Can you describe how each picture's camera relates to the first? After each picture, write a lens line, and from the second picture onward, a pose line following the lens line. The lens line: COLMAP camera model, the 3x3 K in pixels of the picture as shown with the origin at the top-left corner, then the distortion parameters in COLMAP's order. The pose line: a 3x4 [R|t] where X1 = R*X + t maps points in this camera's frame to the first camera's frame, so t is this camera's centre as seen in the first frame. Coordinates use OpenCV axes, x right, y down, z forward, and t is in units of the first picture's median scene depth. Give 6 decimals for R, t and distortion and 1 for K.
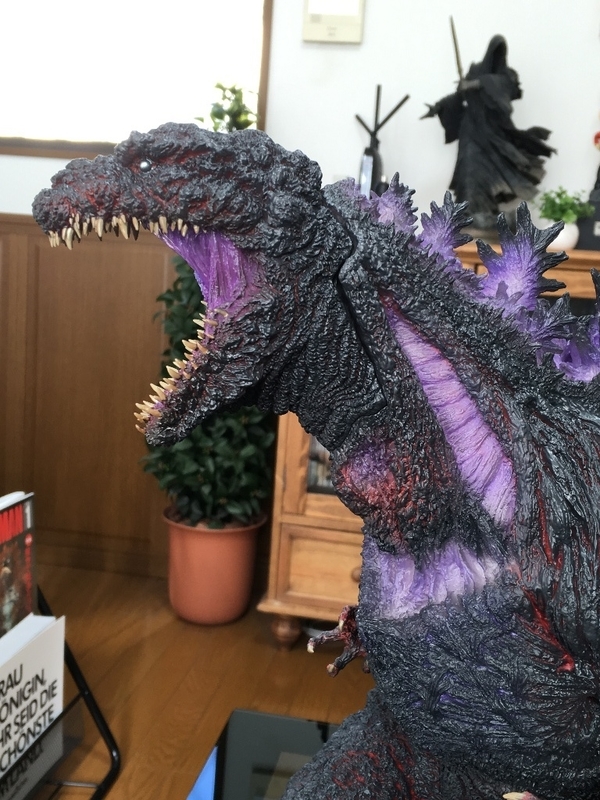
lens RADIAL K [[932.9, 0, 303.8], [0, 932.9, 399.2], [0, 0, 1]] dist [0.056541, 0.000000]
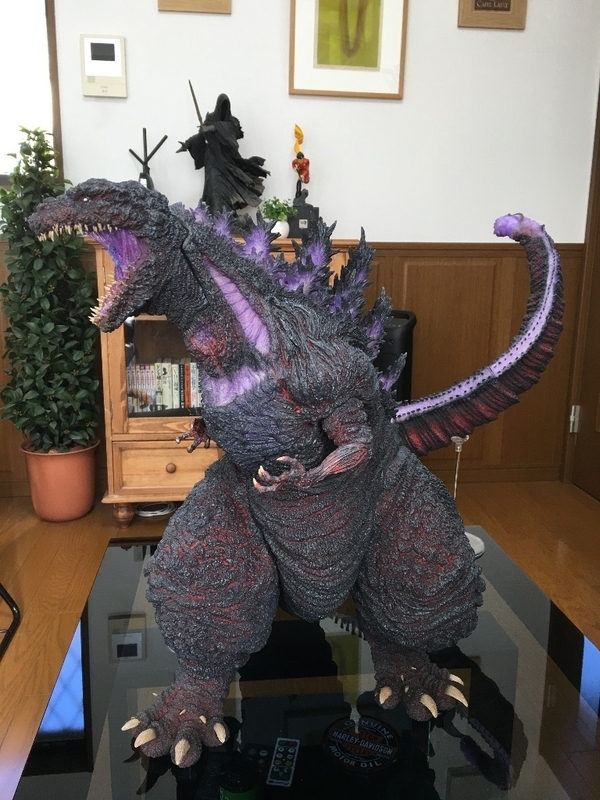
lens RADIAL K [[682.0, 0, 297.1], [0, 682.0, 396.6], [0, 0, 1]] dist [0.054801, -0.025861]
pose [[0.957212, -0.116316, 0.264981, -0.153090], [0.100565, 0.992300, 0.072300, 0.114658], [-0.271351, -0.042558, 0.961539, -0.575847]]
